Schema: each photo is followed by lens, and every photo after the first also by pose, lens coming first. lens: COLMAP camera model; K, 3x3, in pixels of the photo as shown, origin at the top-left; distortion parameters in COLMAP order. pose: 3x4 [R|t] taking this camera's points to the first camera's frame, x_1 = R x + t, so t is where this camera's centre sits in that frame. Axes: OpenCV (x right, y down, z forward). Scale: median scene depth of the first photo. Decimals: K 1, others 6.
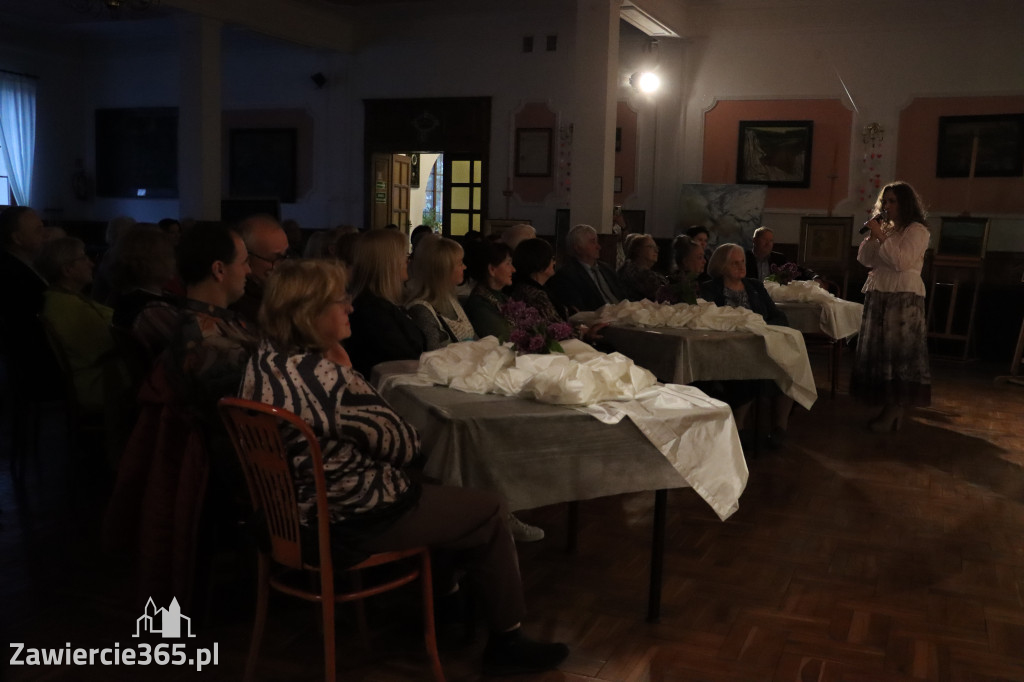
lens RADIAL K [[1020.6, 0, 506.6], [0, 1020.6, 354.5], [0, 0, 1]] dist [-0.142193, 0.273163]
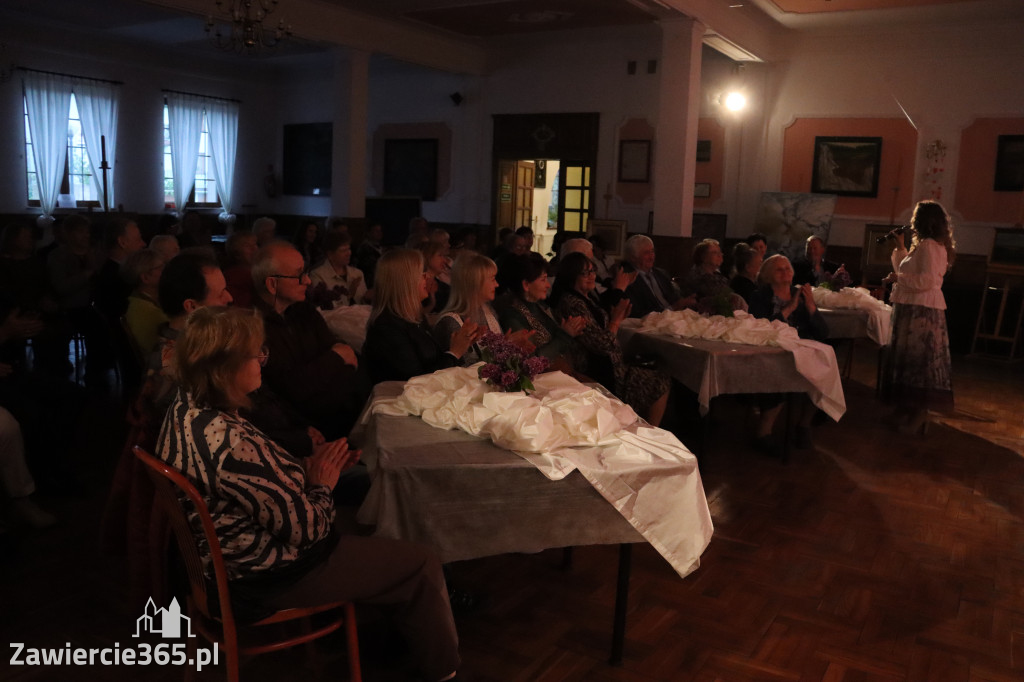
lens RADIAL K [[828.4, 0, 506.4], [0, 828.4, 351.3], [0, 0, 1]] dist [-0.185400, 0.141432]
pose [[0.986685, 0.037767, -0.158197, 0.063407], [-0.031479, 0.998619, 0.042070, -0.029578], [0.159567, -0.036530, 0.986511, 0.088400]]
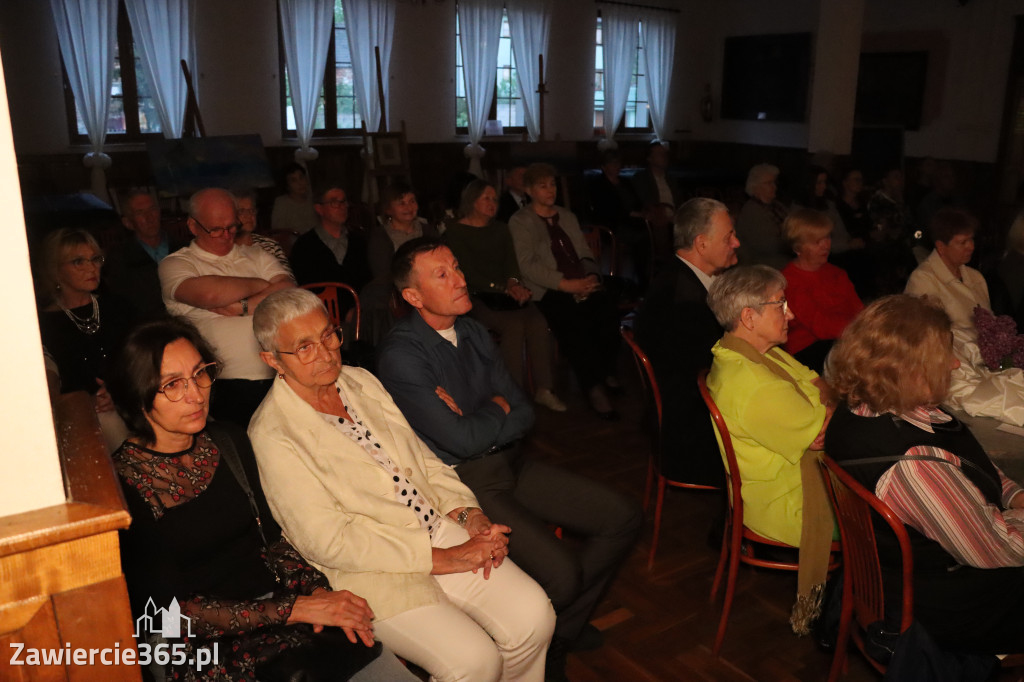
lens RADIAL K [[834.6, 0, 512.0], [0, 834.6, 341.0], [0, 0, 1]] dist [-0.186855, 0.139805]
pose [[0.821041, 0.135680, -0.554511, -0.147921], [-0.061421, 0.986702, 0.150486, -0.078903], [0.567556, -0.089496, 0.818456, 0.264684]]
